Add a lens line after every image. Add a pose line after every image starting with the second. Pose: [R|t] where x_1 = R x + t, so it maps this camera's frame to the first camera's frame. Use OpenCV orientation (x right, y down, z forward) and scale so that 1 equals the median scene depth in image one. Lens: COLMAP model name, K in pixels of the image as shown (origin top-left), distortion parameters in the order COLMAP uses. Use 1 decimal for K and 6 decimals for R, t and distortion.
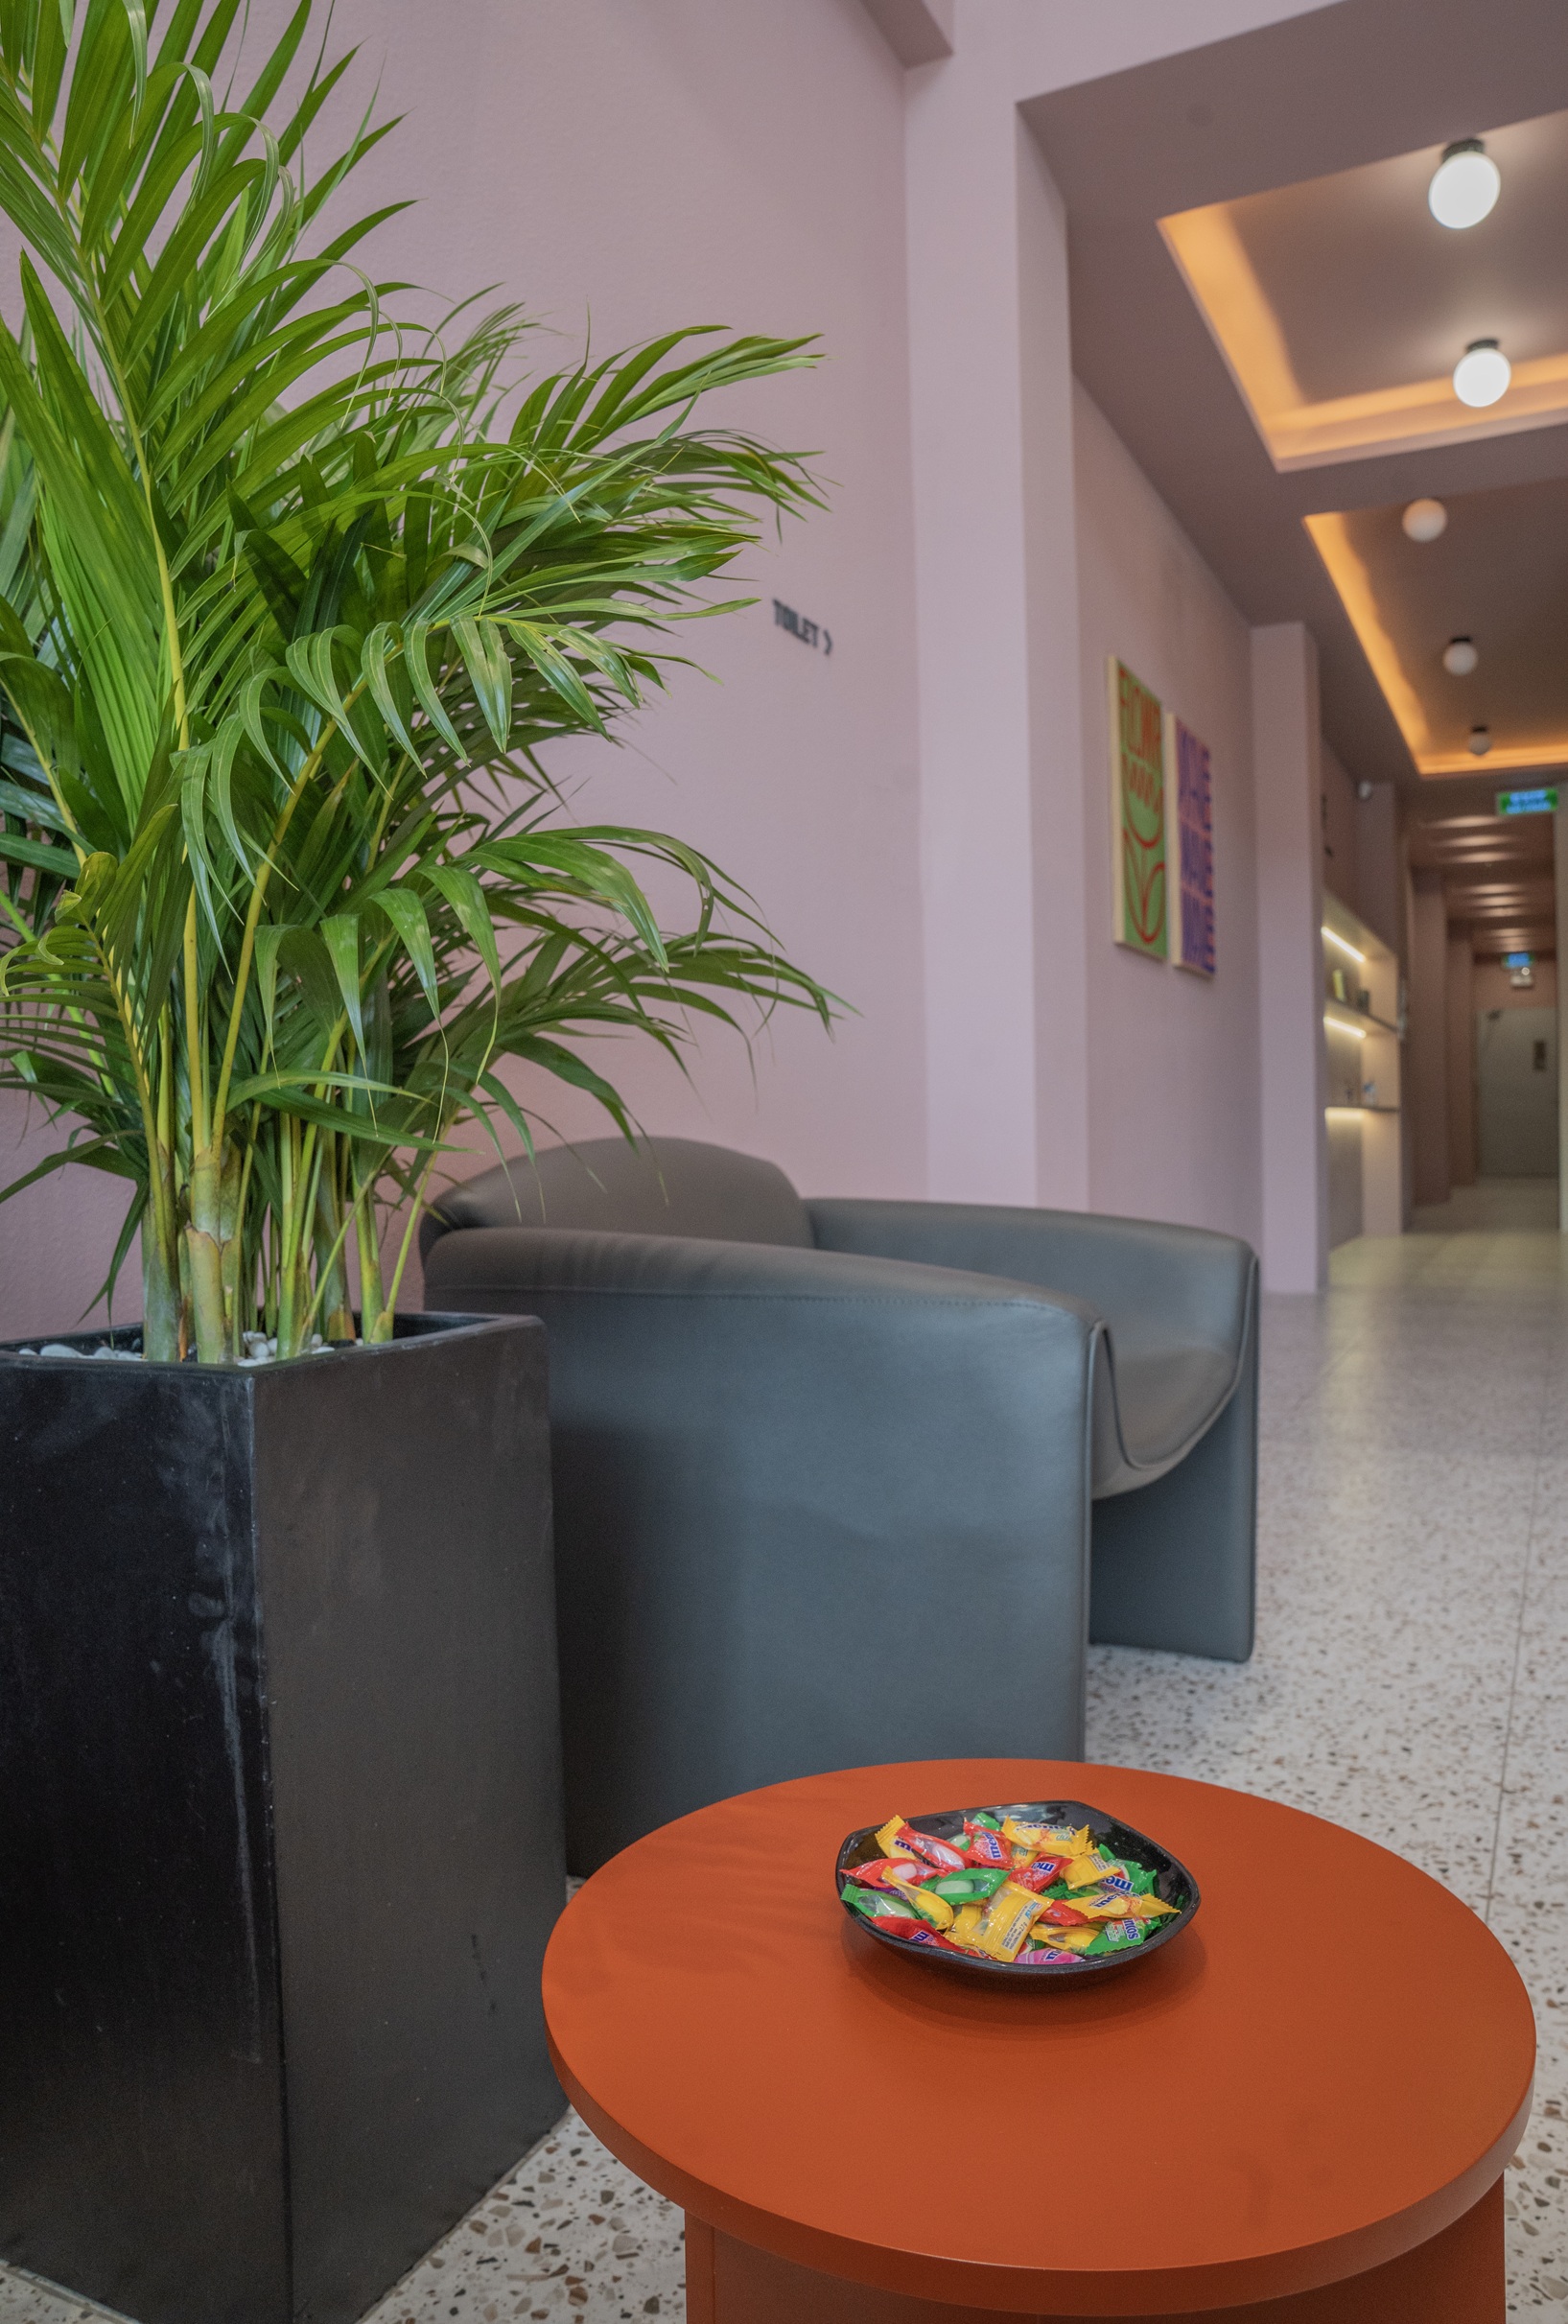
lens RADIAL K [[1622.0, 0, 759.5], [0, 1622.0, 1164.4], [0, 0, 1]] dist [-0.125227, 0.089939]
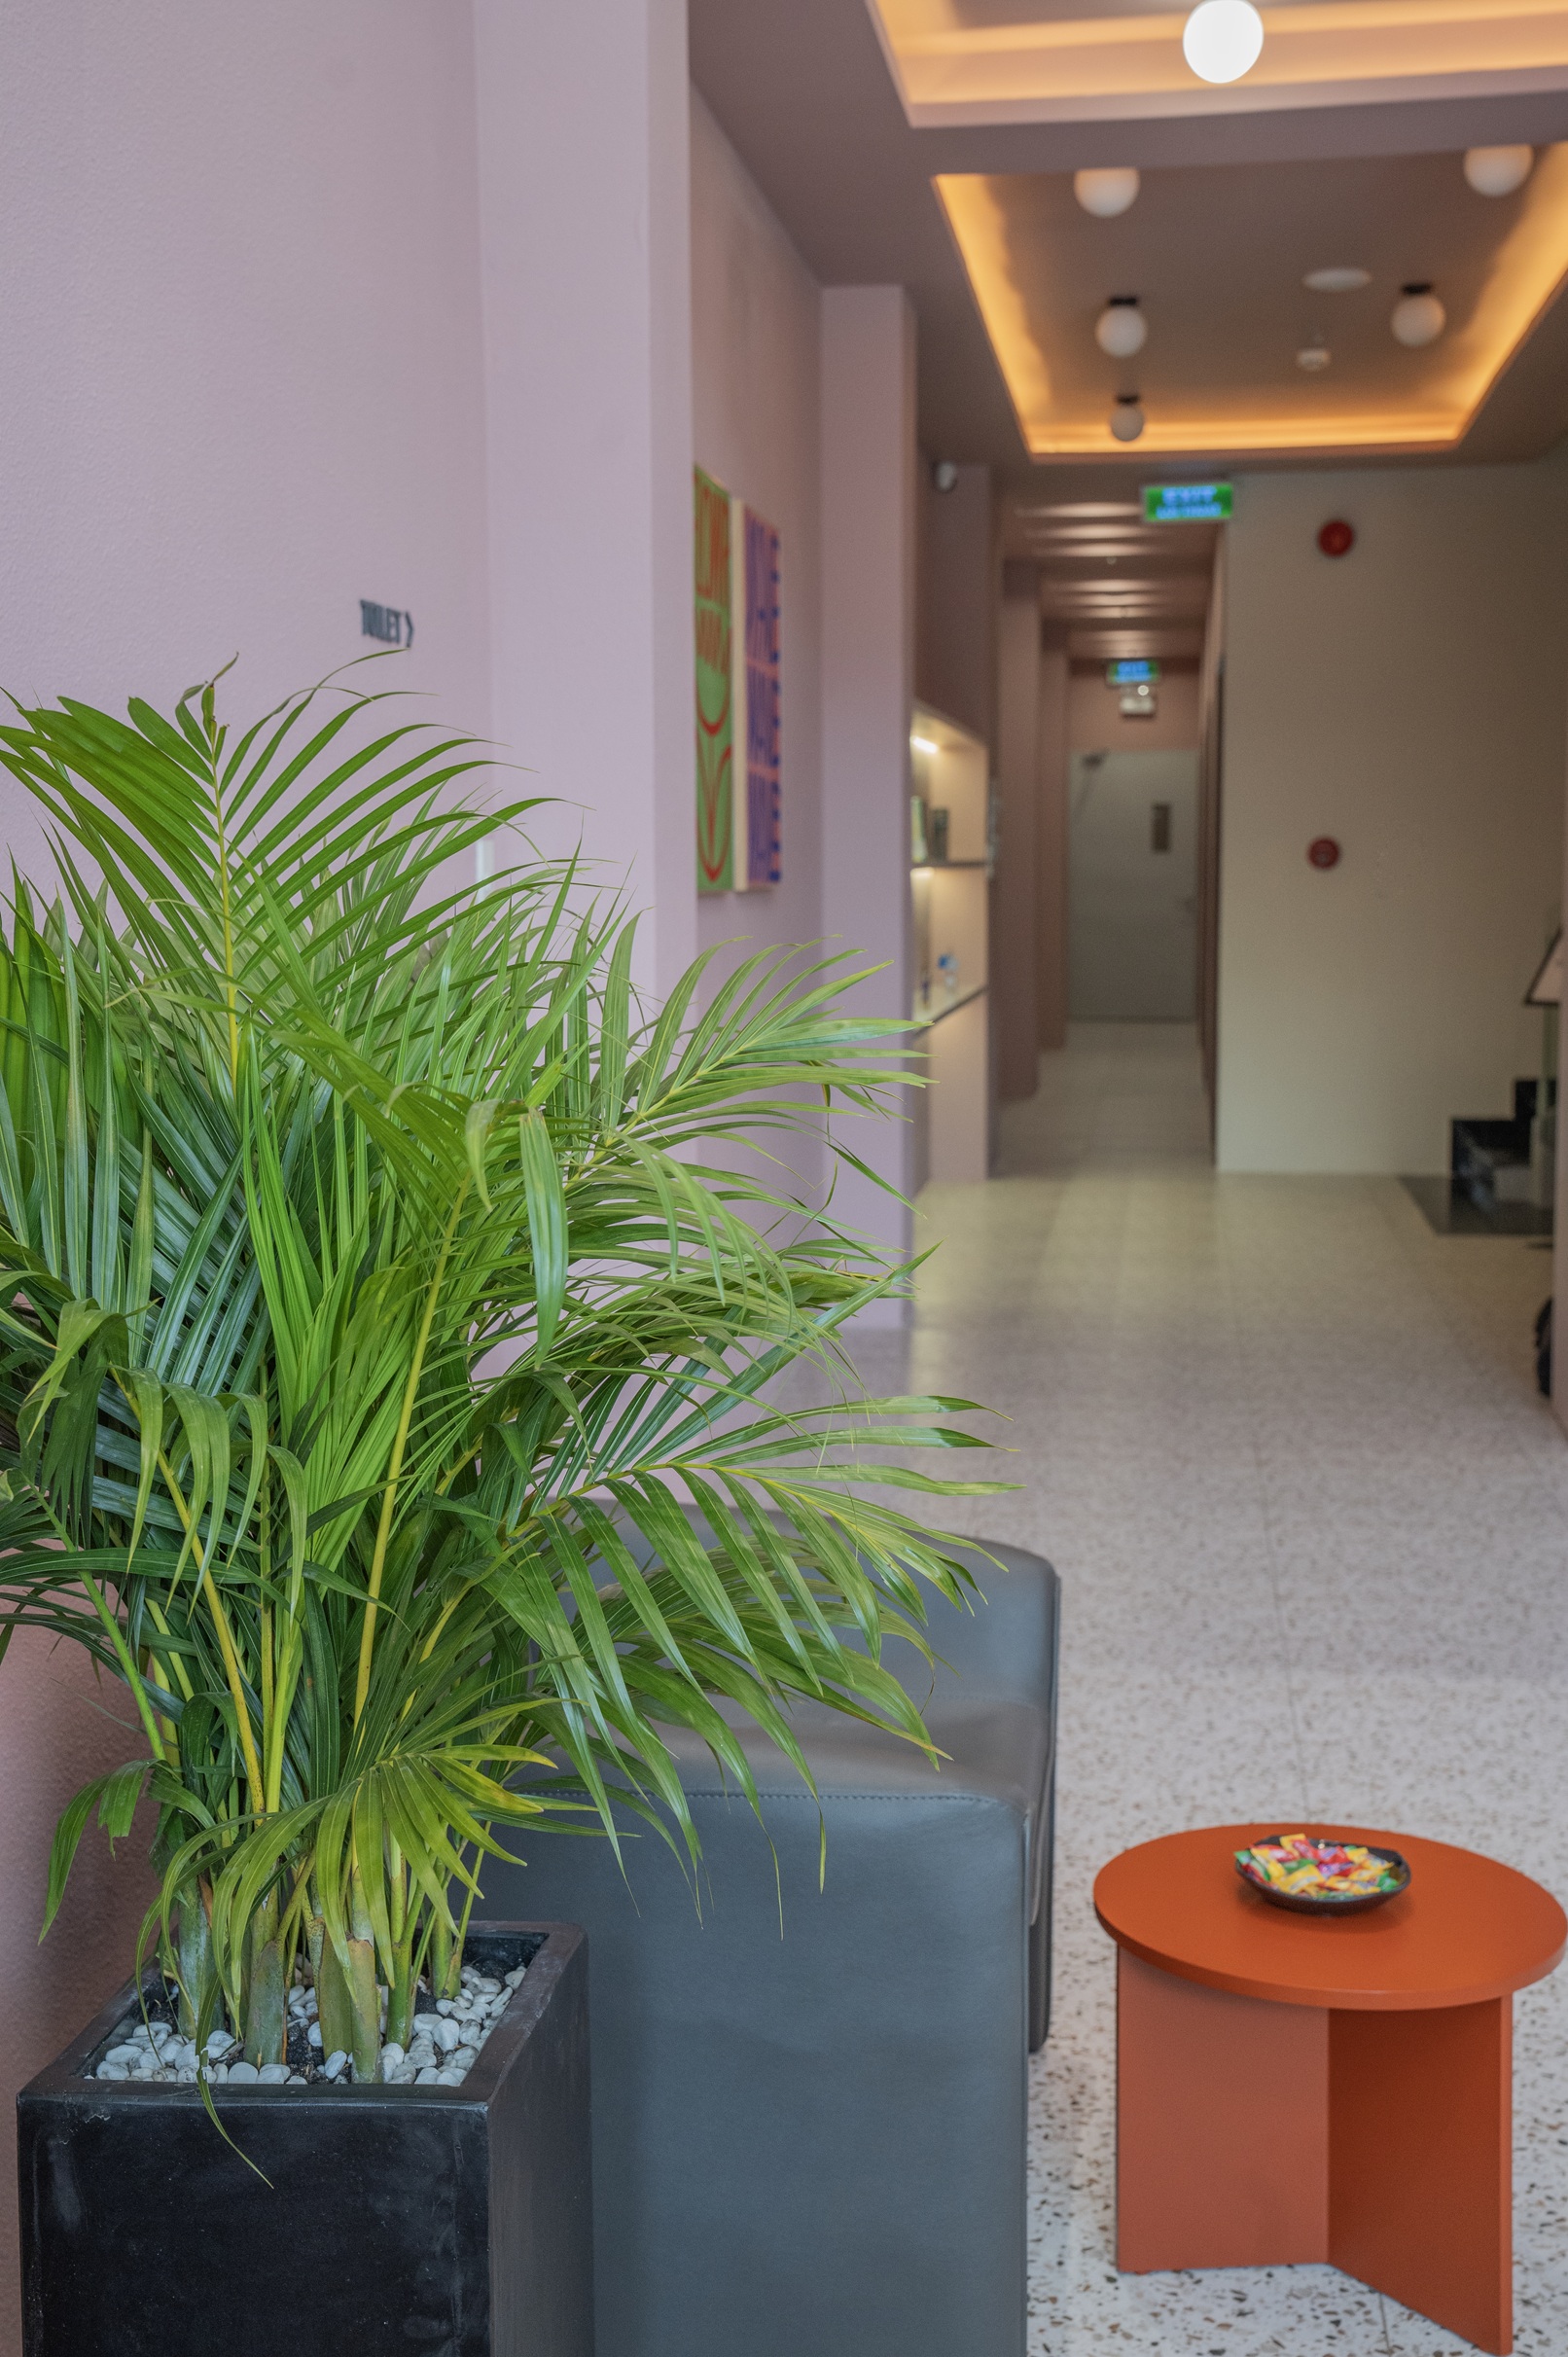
lens RADIAL K [[2865.9, 0, 778.8], [0, 2865.9, 1169.2], [0, 0, 1]] dist [0.158623, 0.000000]
pose [[0.943414, -0.023998, 0.330748, -0.117434], [-0.003123, 0.996691, 0.081226, -0.100230], [-0.331603, -0.077662, 0.940217, -0.131908]]
